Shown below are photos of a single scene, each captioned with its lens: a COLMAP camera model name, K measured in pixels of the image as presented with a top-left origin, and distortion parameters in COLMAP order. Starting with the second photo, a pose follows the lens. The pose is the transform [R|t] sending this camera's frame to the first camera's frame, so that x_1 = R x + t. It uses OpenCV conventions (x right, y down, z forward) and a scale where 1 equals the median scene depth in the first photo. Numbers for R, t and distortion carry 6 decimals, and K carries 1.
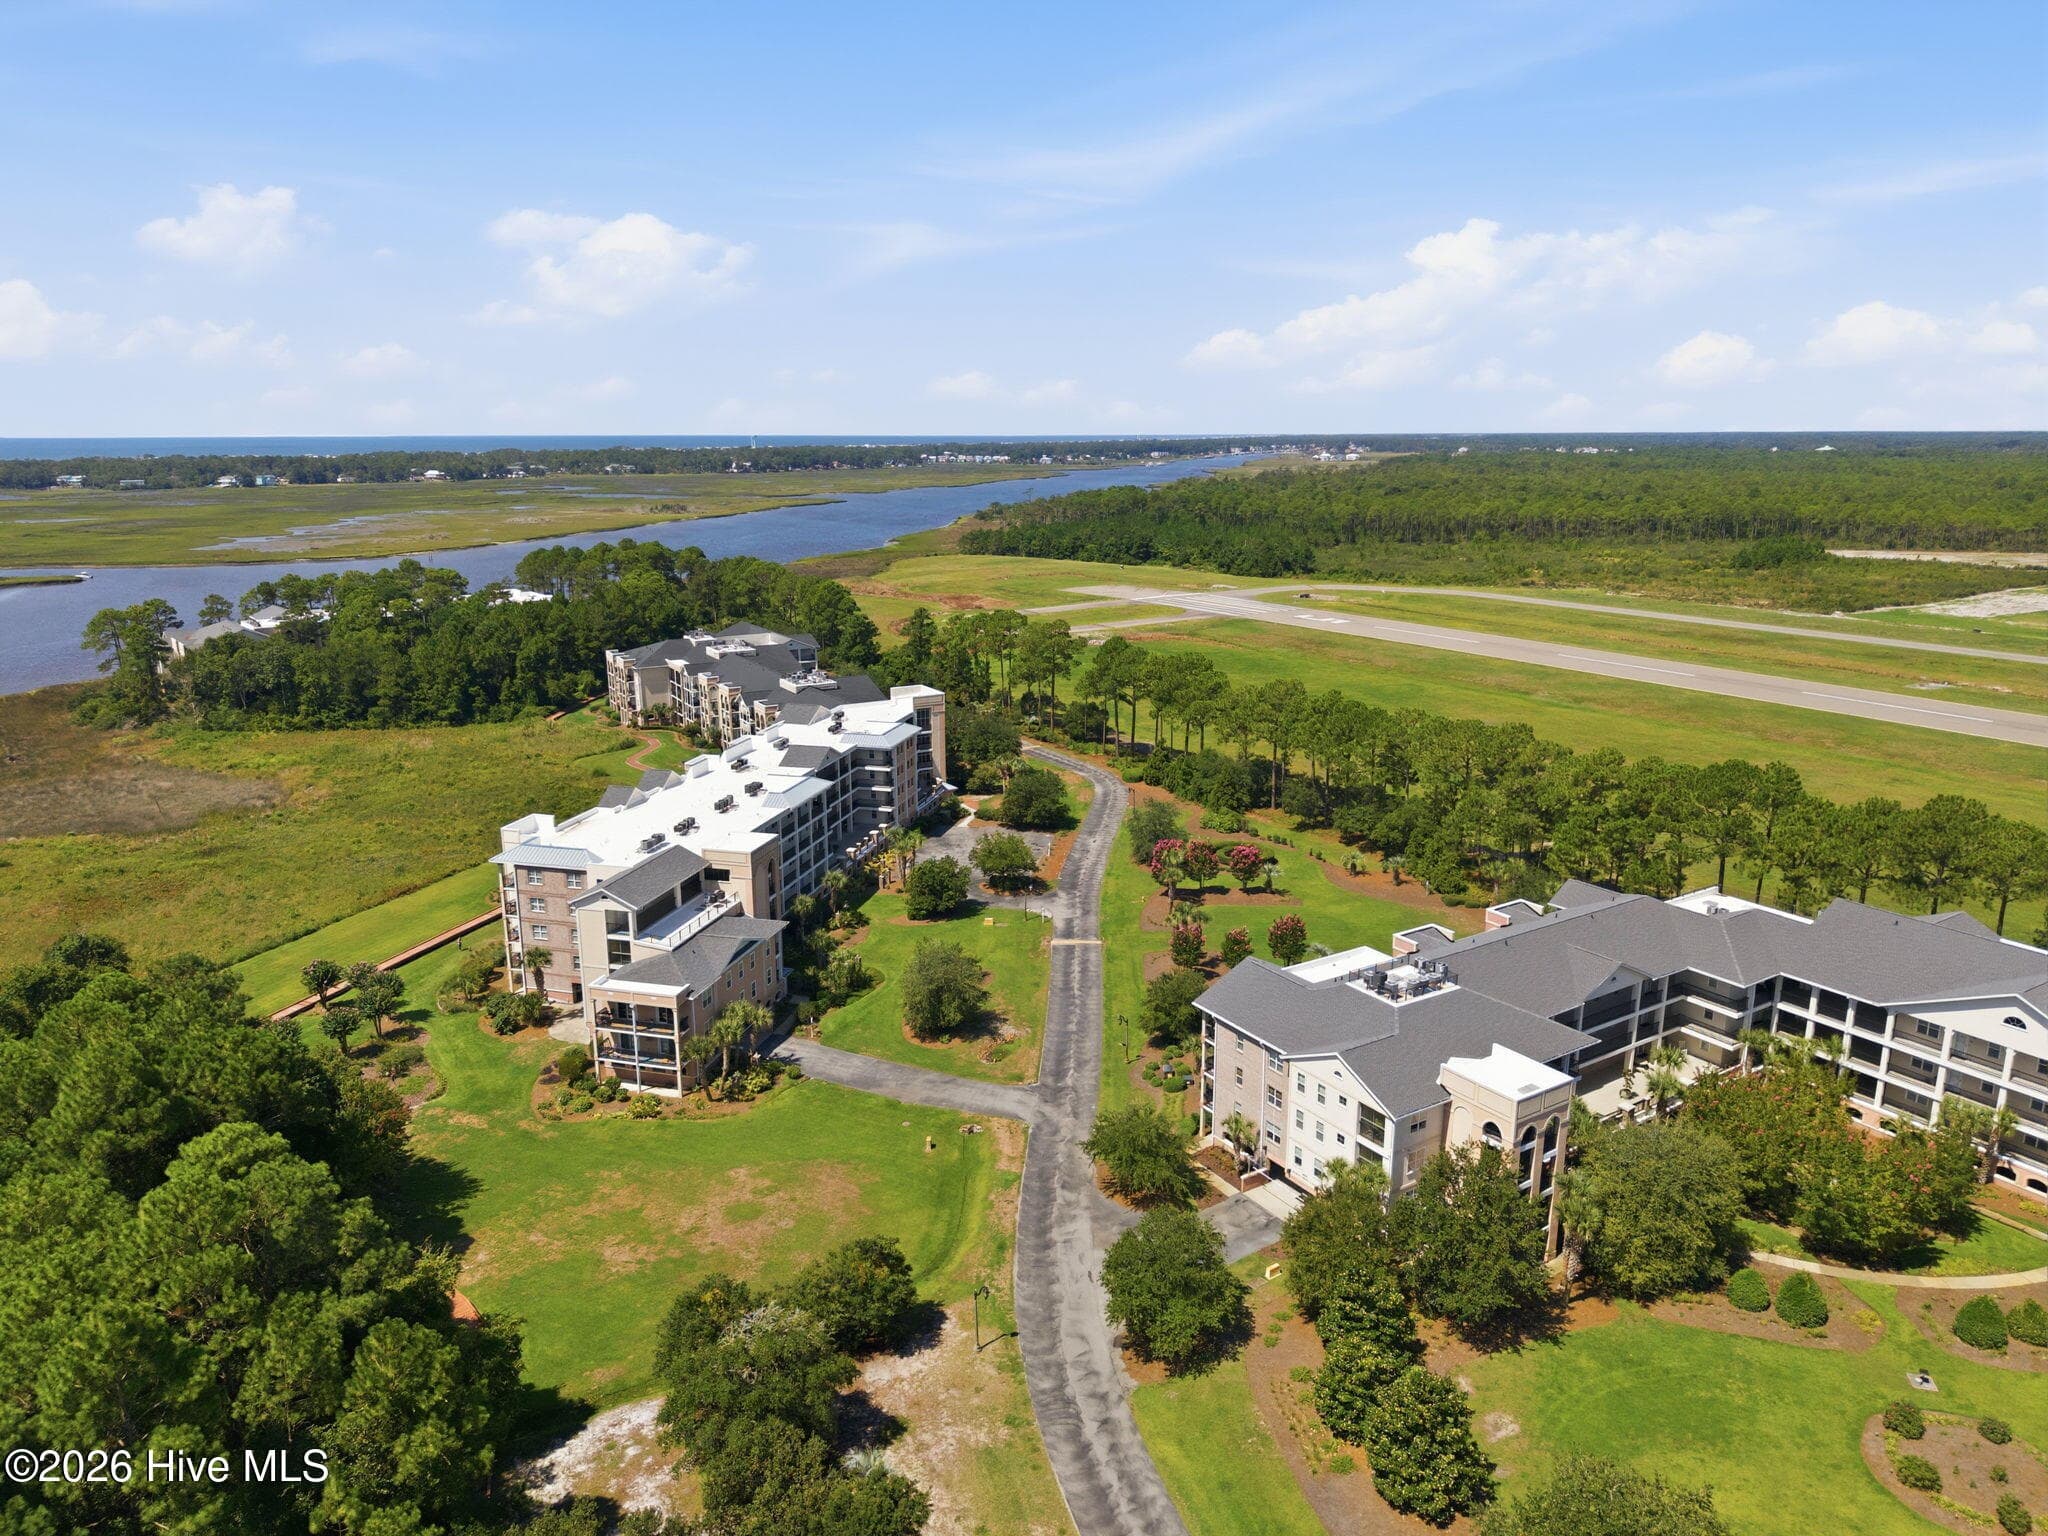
lens RADIAL K [[1360.4, 0, 1024.0], [0, 1360.4, 768.0], [0, 0, 1]] dist [0.054080, -0.067336]
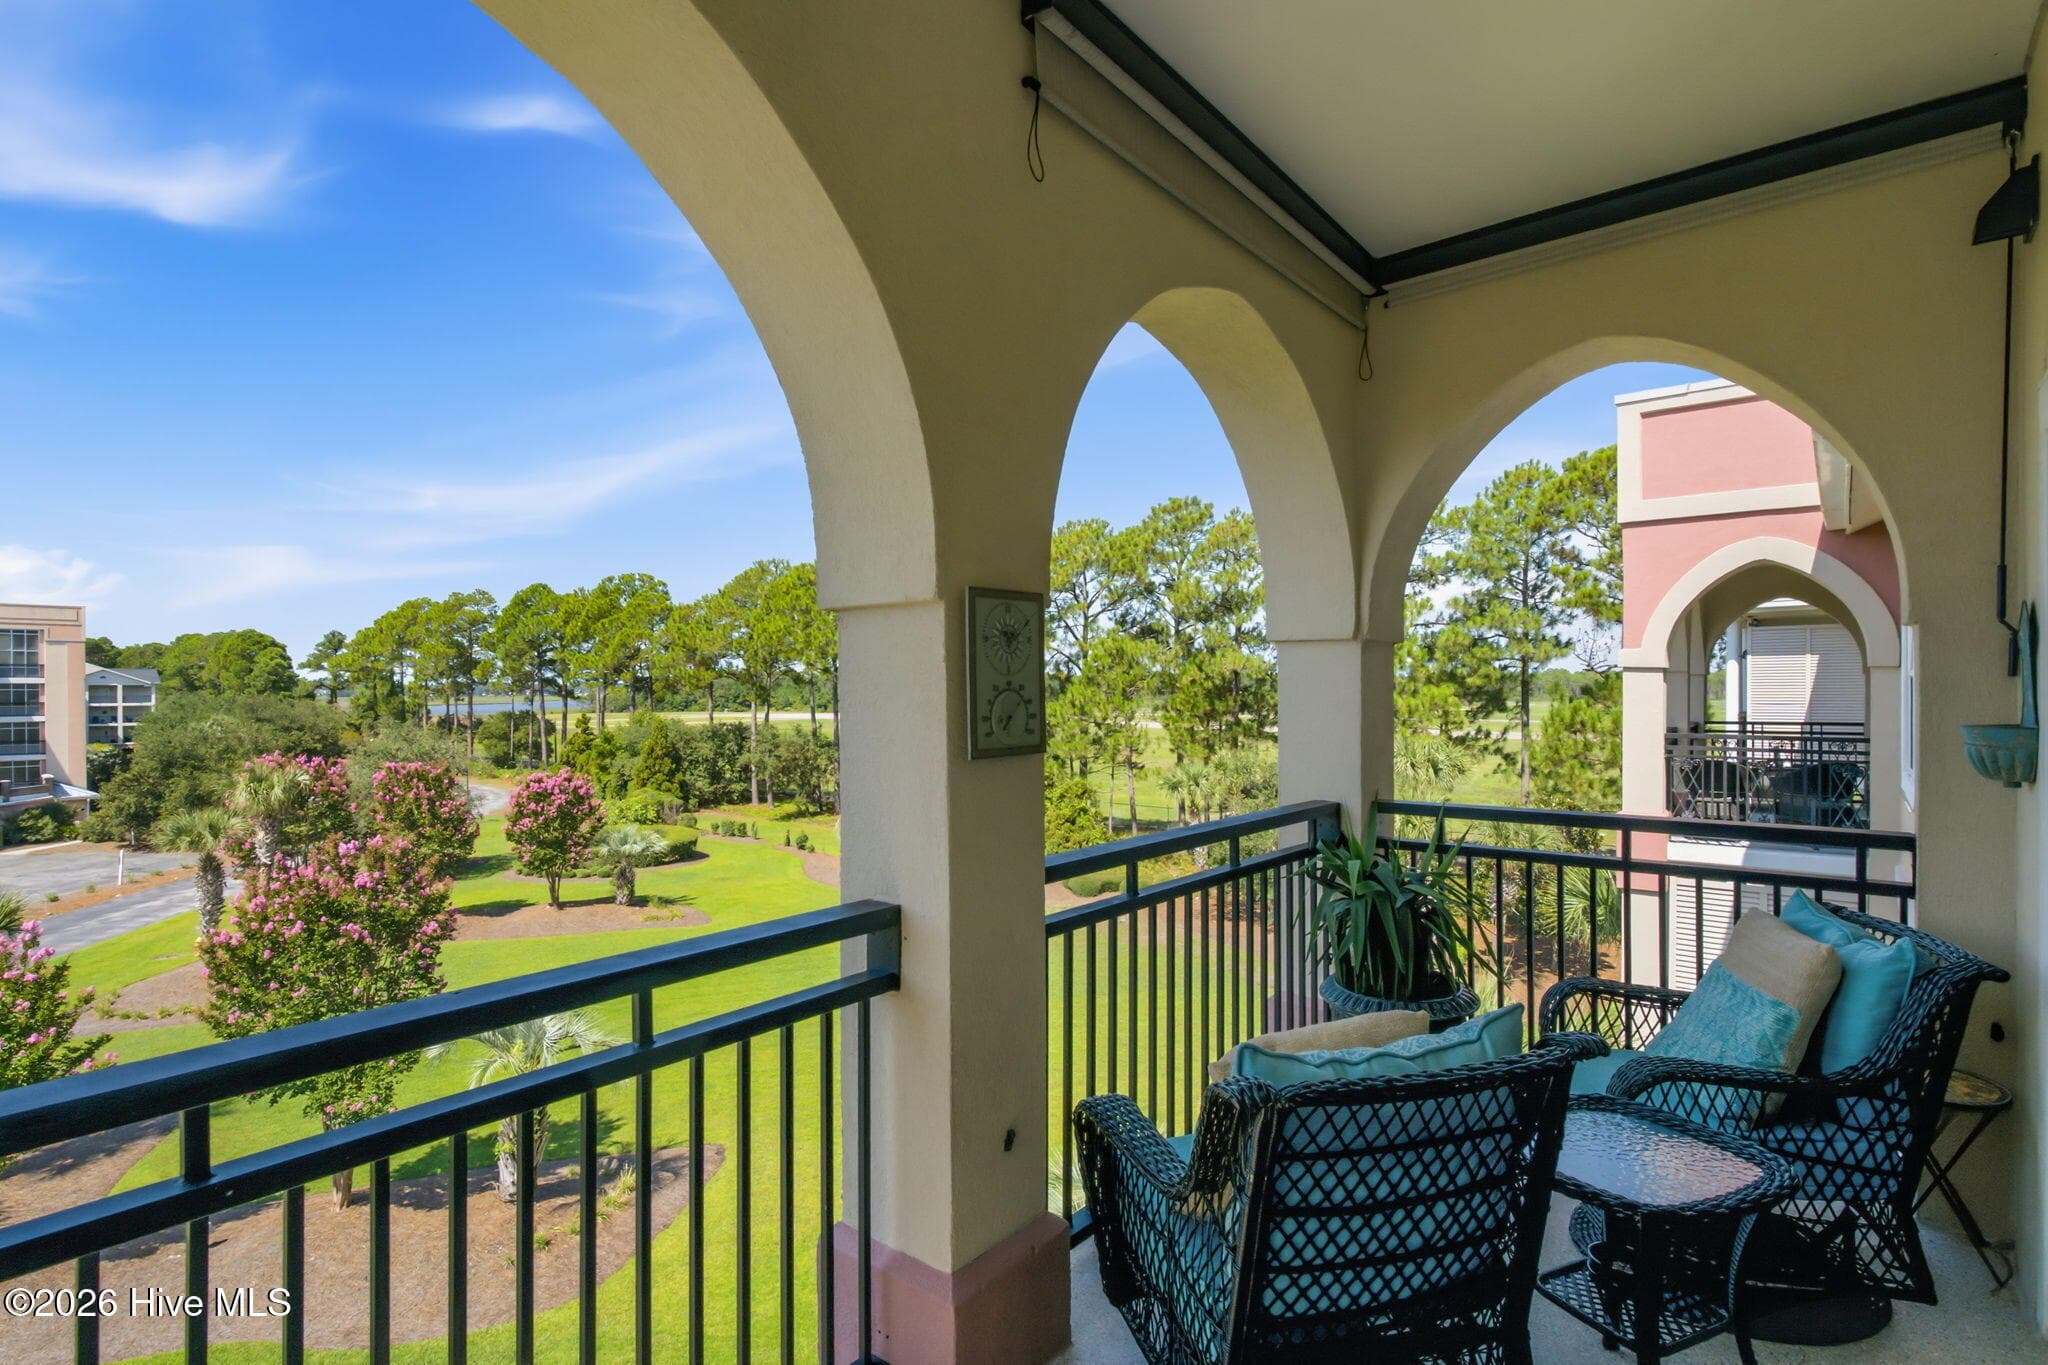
lens RADIAL K [[987.9, 0, 1024.0], [0, 987.9, 682.5], [0, 0, 1]] dist [-0.003636, -0.000410]
pose [[0.953216, 0.001824, 0.302285, 0.124775], [0.072621, 0.969315, -0.234850, 0.064254], [-0.293438, 0.245815, 0.923834, 0.437697]]
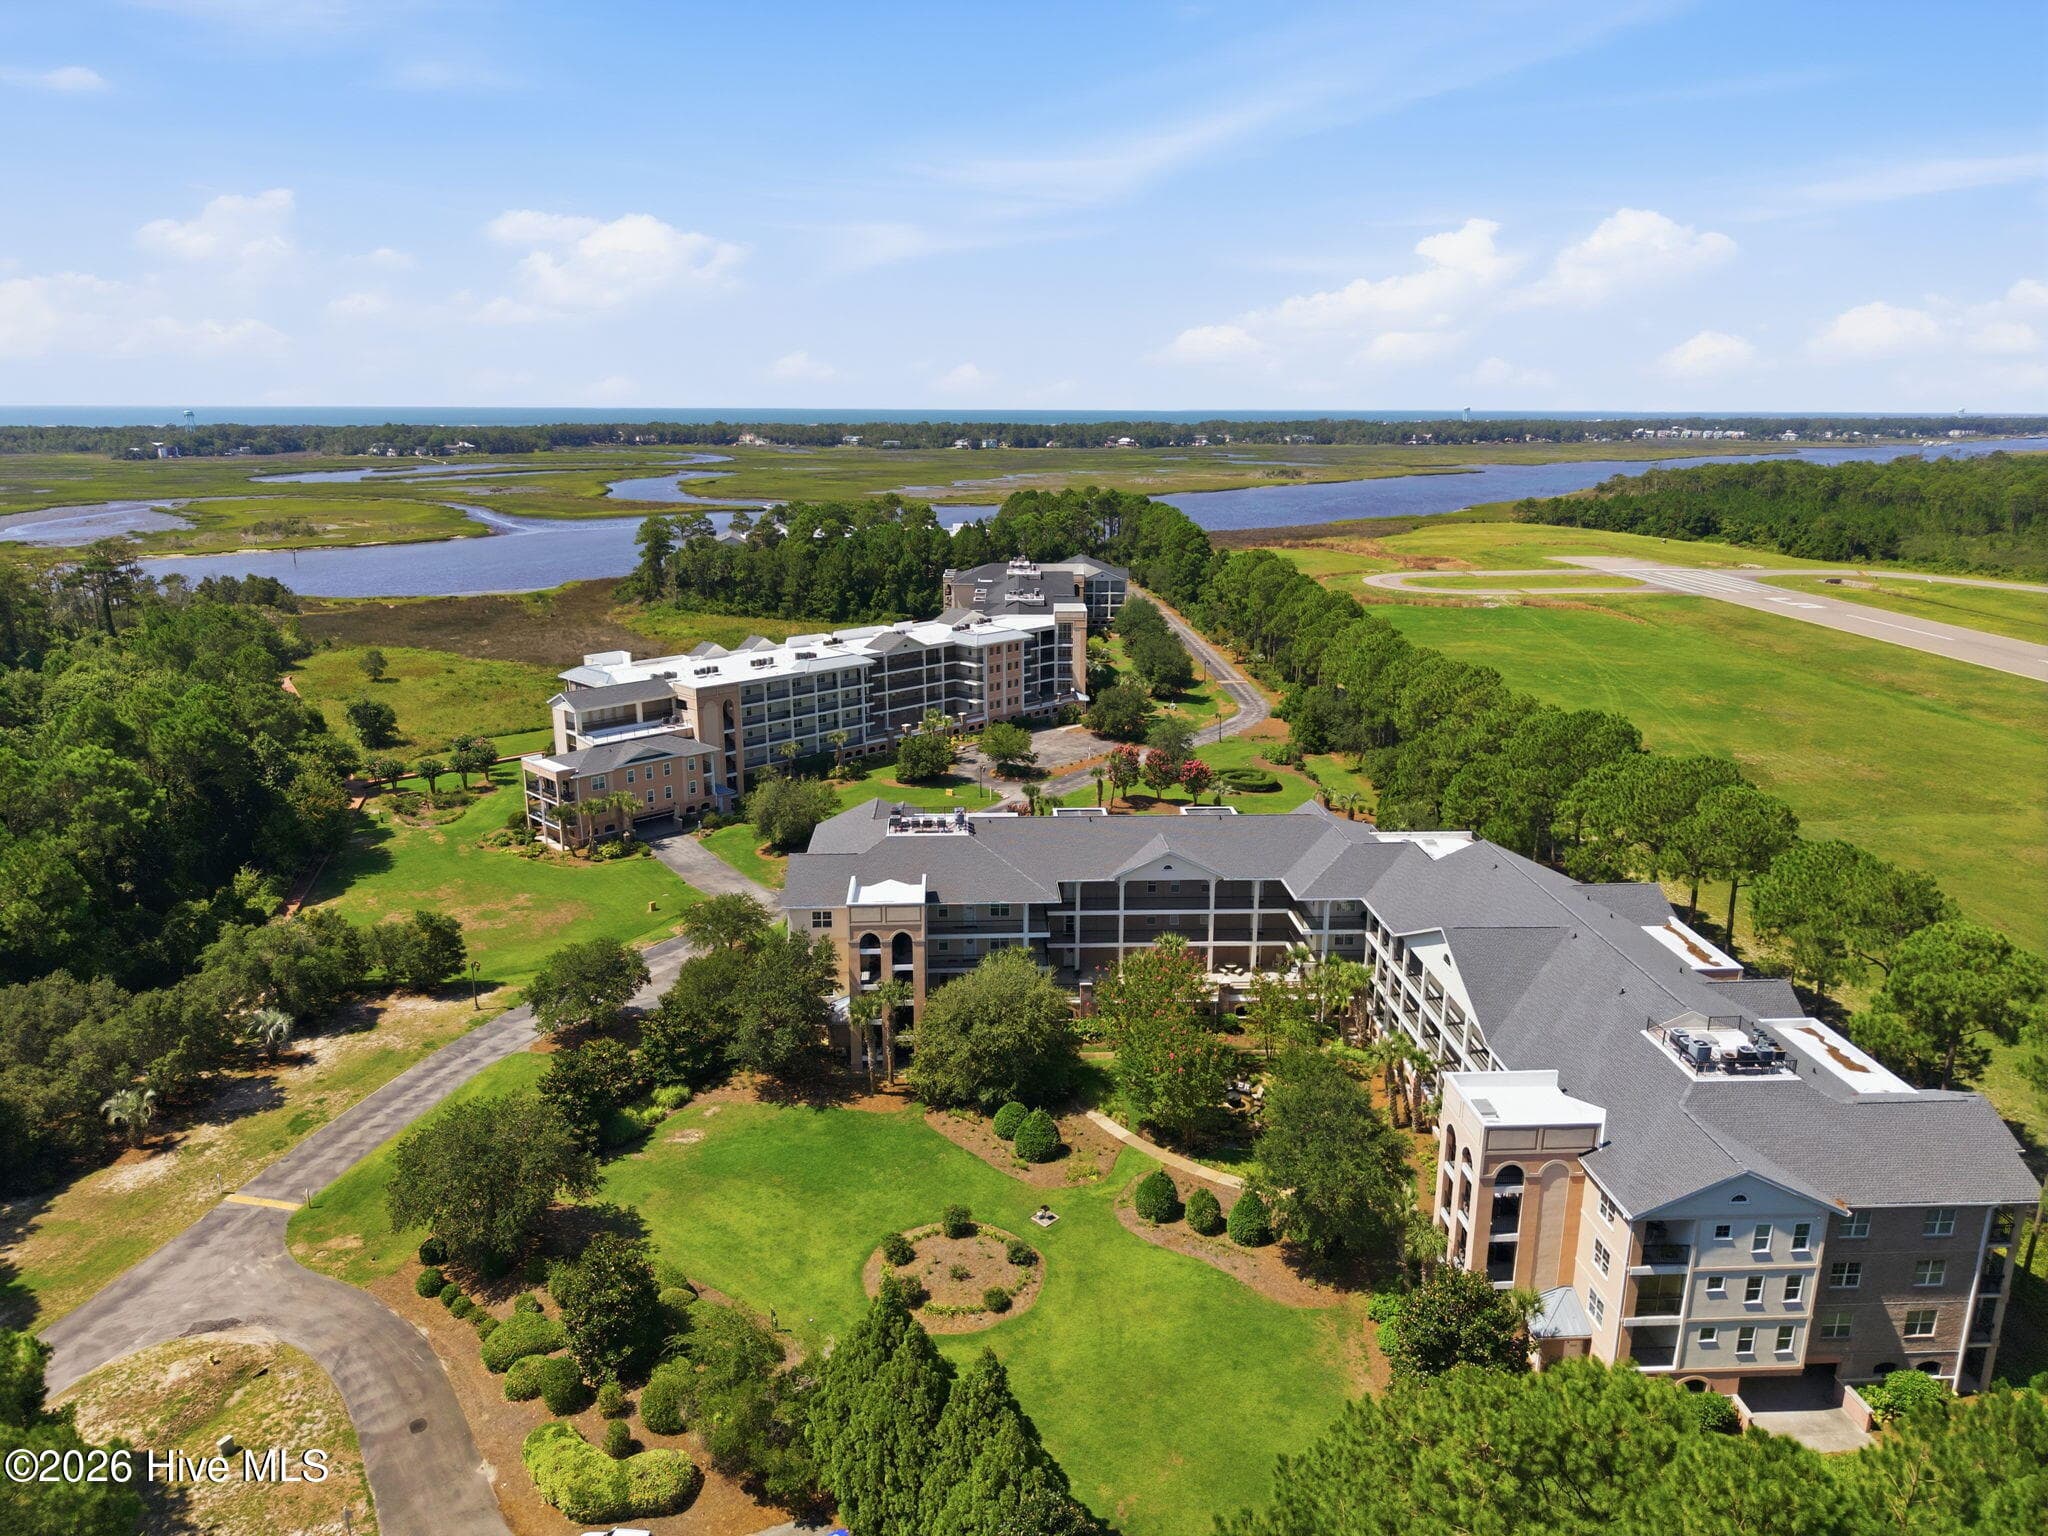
lens RADIAL K [[1360.4, 0, 1024.0], [0, 1360.4, 768.0], [0, 0, 1]] dist [0.054080, -0.067336]
pose [[0.869303, 0.132728, -0.476126, 0.330508], [-0.124821, 0.991000, 0.048360, 0.017941], [0.478260, 0.017391, 0.878046, 0.021389]]
